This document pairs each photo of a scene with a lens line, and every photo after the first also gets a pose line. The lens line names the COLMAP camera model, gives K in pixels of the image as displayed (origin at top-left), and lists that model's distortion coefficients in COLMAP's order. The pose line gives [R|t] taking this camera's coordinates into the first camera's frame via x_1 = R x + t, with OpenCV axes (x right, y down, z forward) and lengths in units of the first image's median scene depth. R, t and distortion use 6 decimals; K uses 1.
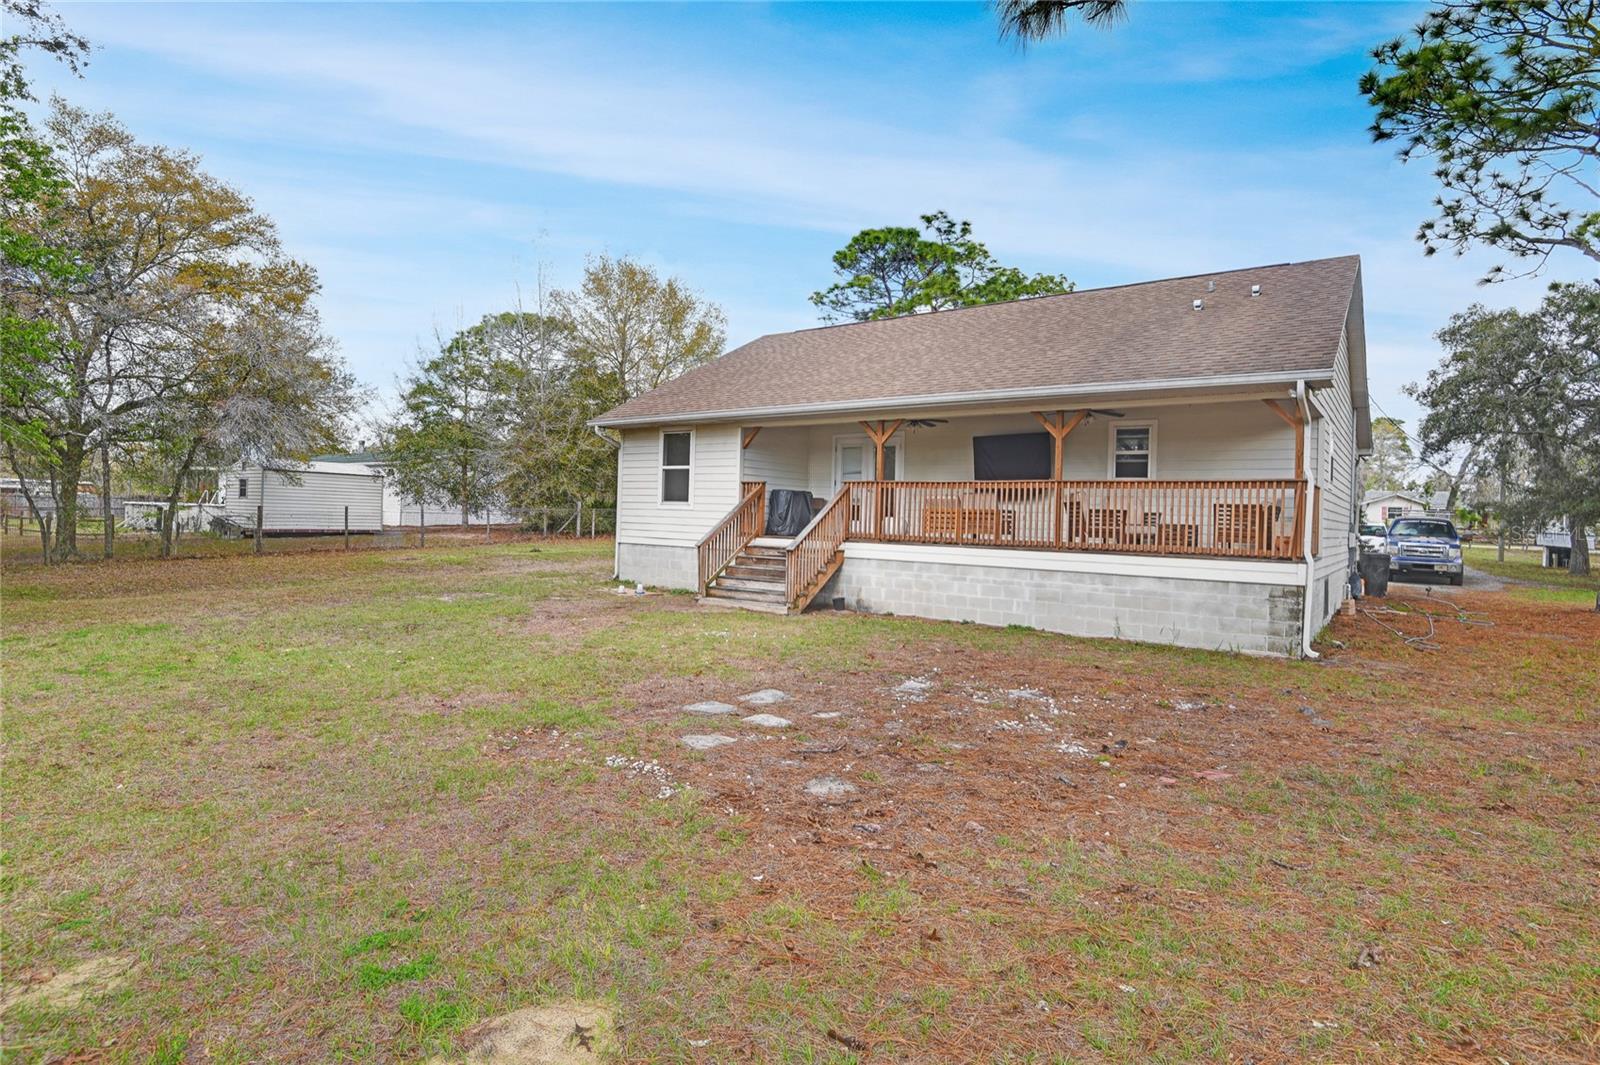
lens RADIAL K [[780.0, 0, 801.3], [0, 780.0, 509.4], [0, 0, 1]] dist [-0.003398, -0.000709]
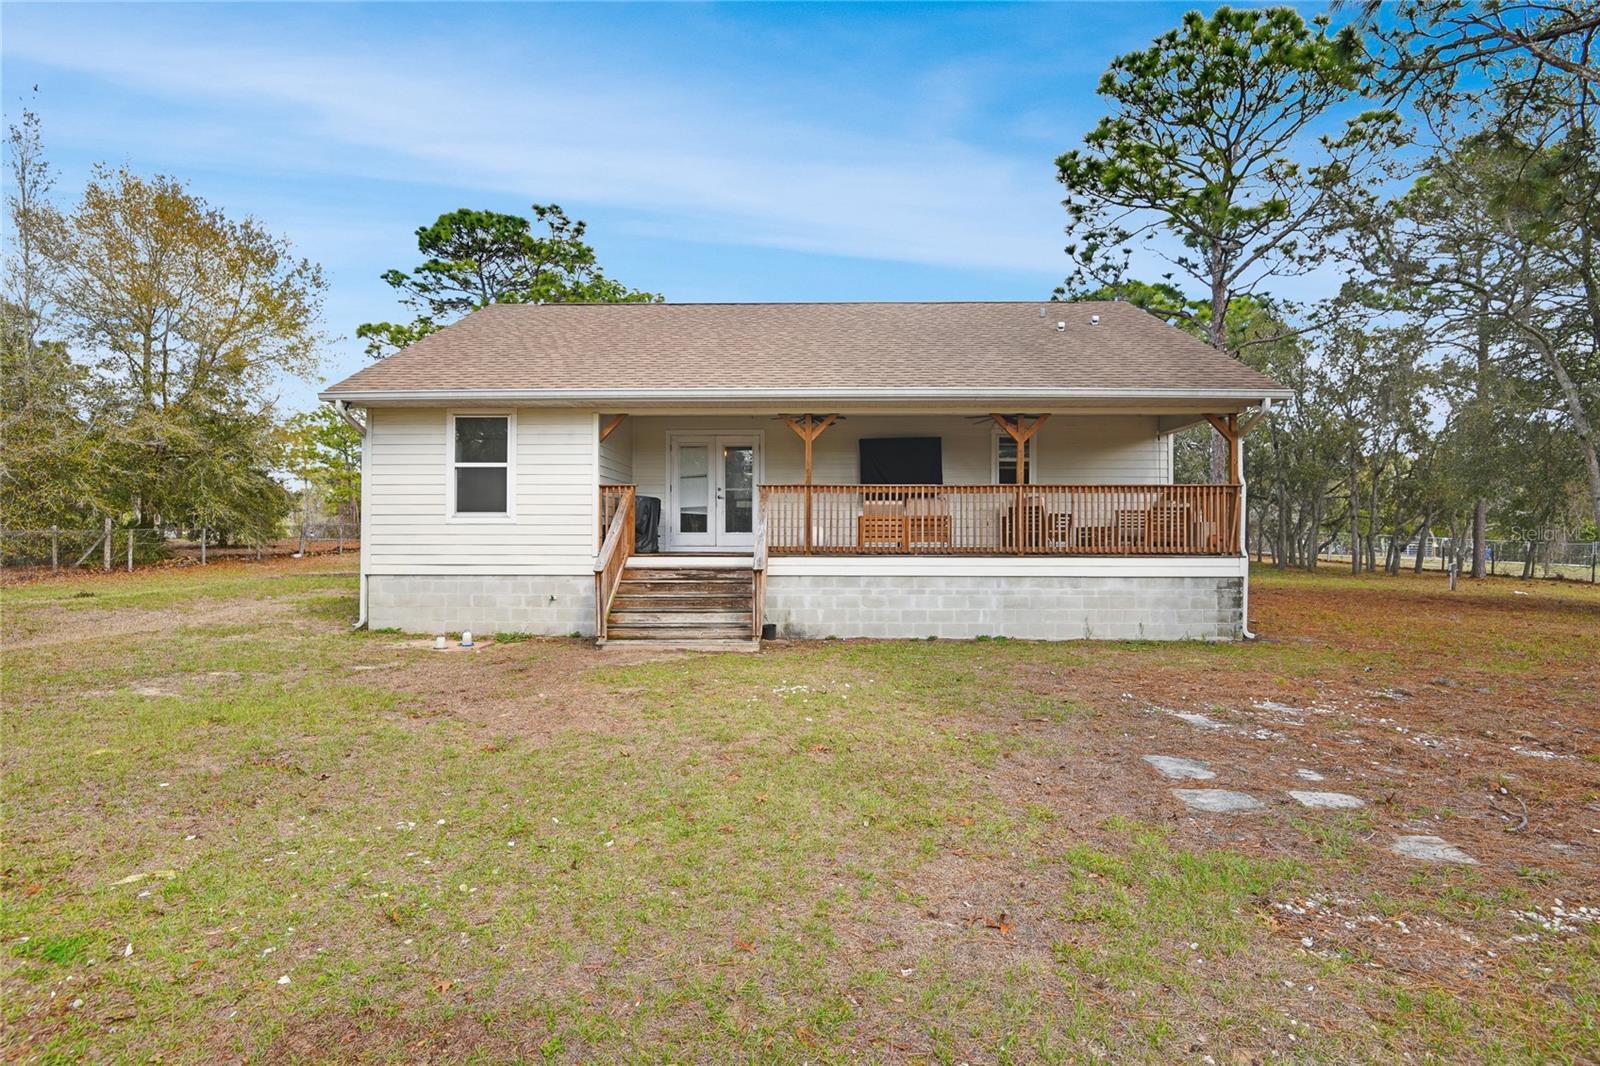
lens RADIAL K [[751.9, 0, 800.0], [0, 751.9, 533.0], [0, 0, 1]] dist [-0.001639, -0.000175]
pose [[0.830671, -0.026135, 0.556150, -0.385414], [0.017476, 0.999629, 0.020872, -0.000942], [-0.556489, -0.007618, 0.830820, 0.330469]]
